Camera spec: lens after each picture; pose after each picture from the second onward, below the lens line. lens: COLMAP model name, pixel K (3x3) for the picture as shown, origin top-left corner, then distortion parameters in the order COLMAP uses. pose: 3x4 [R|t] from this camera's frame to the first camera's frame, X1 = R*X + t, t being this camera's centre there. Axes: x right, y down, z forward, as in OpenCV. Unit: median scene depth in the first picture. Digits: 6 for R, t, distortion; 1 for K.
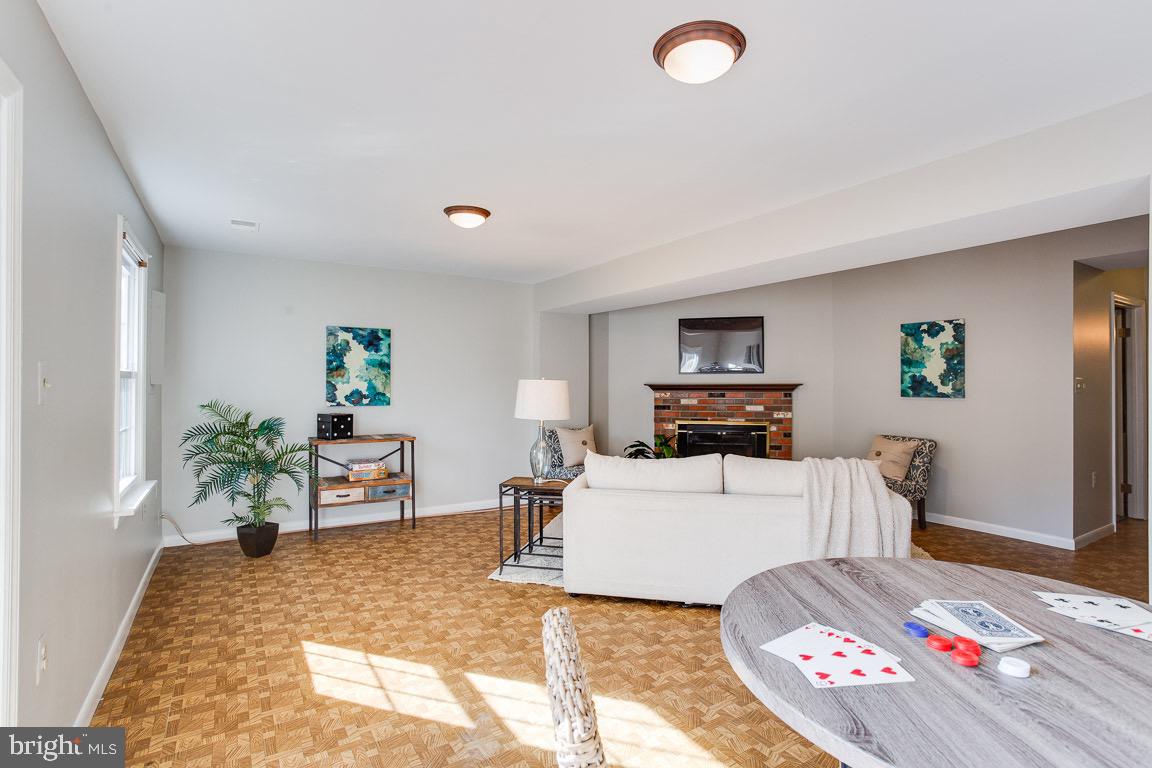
lens RADIAL K [[542.6, 0, 576.0], [0, 542.6, 384.0], [0, 0, 1]] dist [-0.001938, -0.000180]
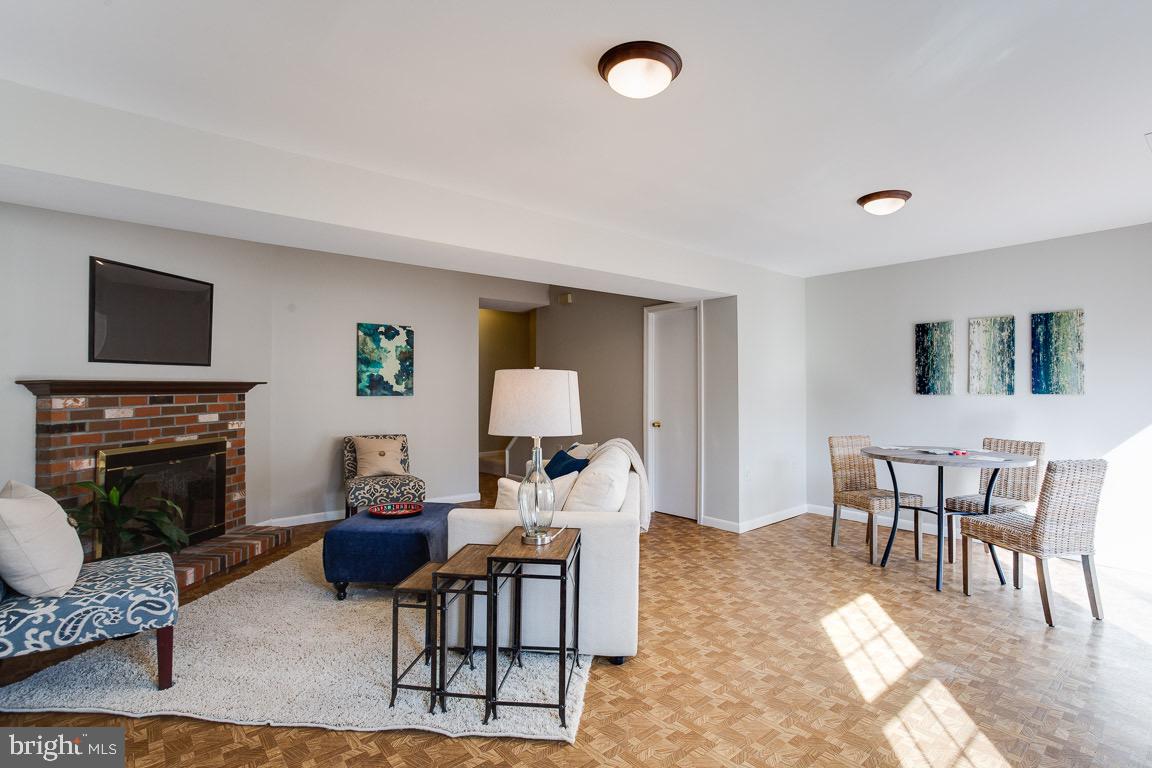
lens RADIAL K [[580.4, 0, 576.0], [0, 580.4, 384.0], [0, 0, 1]] dist [-0.000193, 0.000384]
pose [[-0.114802, 0.006306, 0.993368, -0.510019], [0.001422, 0.999980, -0.006184, 0.008974], [-0.993387, 0.000703, -0.114809, 0.738717]]
